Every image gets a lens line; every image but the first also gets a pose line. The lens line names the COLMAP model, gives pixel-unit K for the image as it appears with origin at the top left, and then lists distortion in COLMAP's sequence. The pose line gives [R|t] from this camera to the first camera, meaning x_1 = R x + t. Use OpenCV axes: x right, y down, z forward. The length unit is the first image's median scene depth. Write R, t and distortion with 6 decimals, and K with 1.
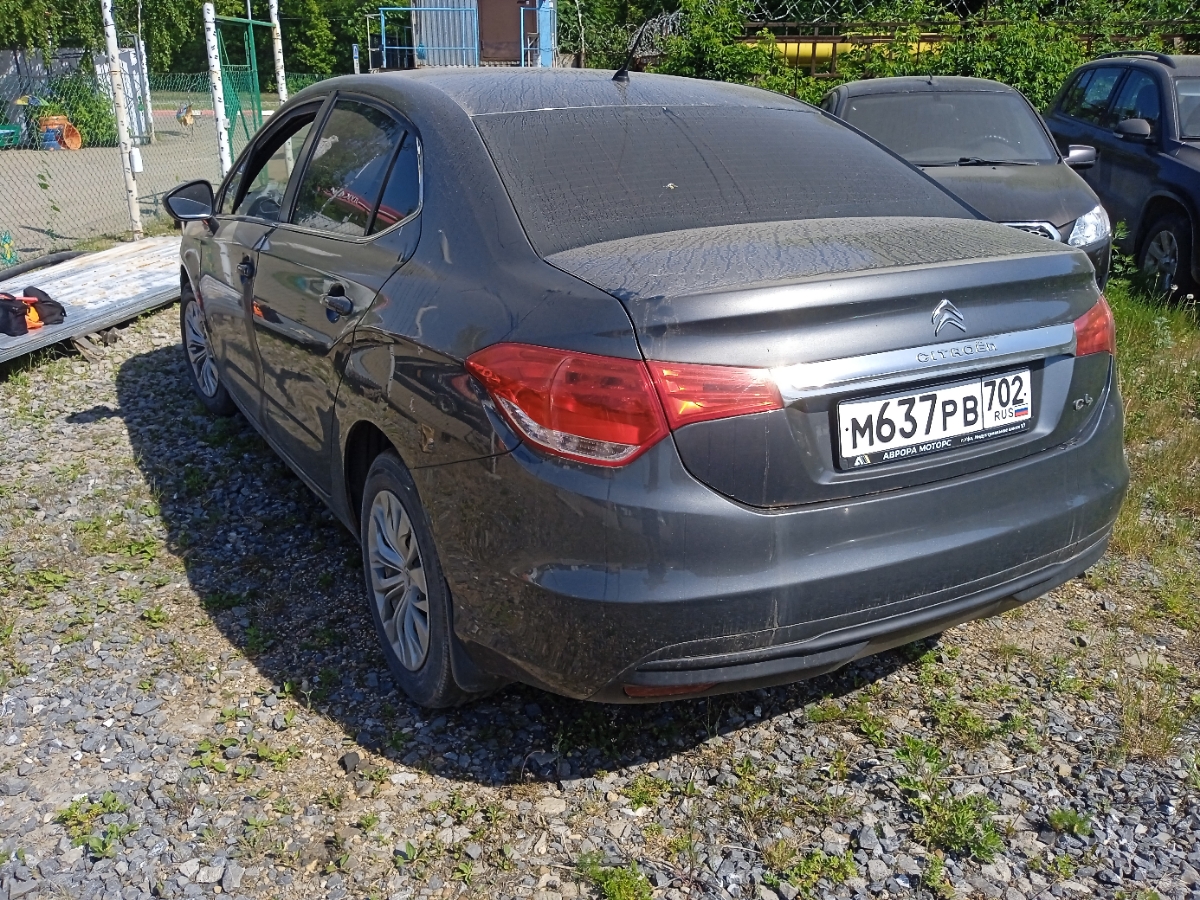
lens RADIAL K [[1023.4, 0, 594.4], [0, 1023.4, 445.2], [0, 0, 1]] dist [0.110927, -0.199059]
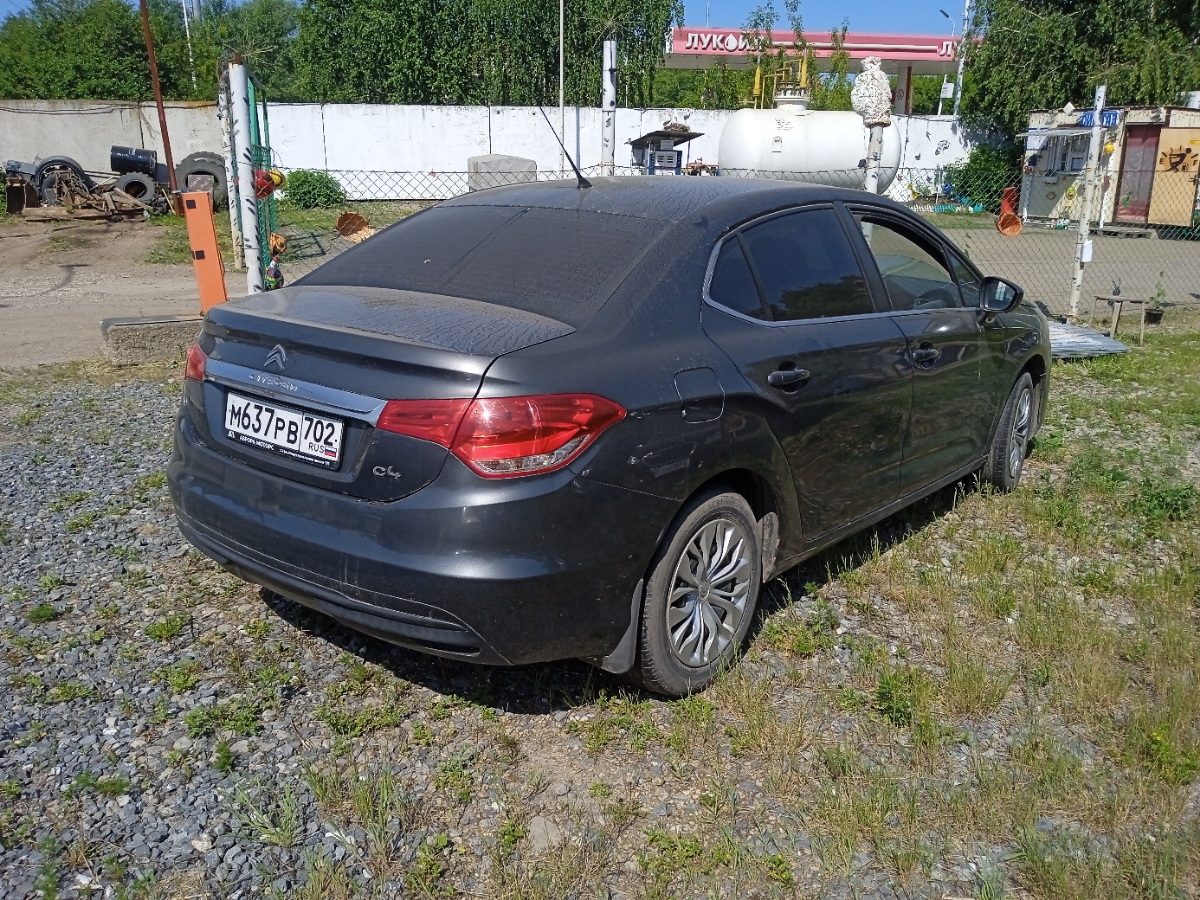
lens RADIAL K [[1023.4, 0, 594.4], [0, 1023.4, 445.2], [0, 0, 1]] dist [0.110927, -0.199059]
pose [[0.358404, 0.247905, -0.900050, 1.701905], [-0.318653, 0.938683, 0.131657, -0.317103], [0.877500, 0.239617, 0.415423, 0.786417]]
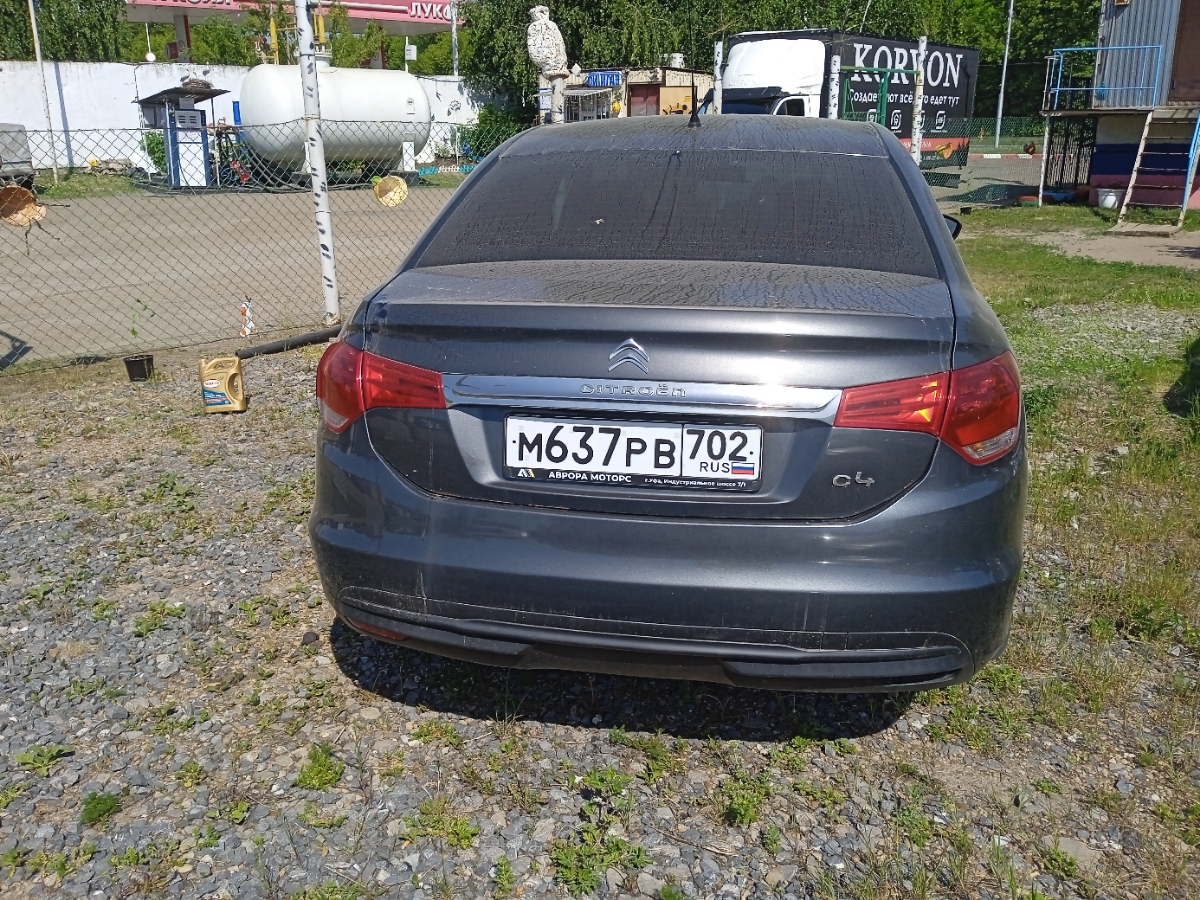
lens RADIAL K [[1023.4, 0, 594.4], [0, 1023.4, 445.2], [0, 0, 1]] dist [0.110927, -0.199059]
pose [[0.770856, 0.179243, -0.611272, 0.911556], [-0.202410, 0.978786, 0.031756, -0.059108], [0.603996, 0.099248, 0.790783, 0.170414]]
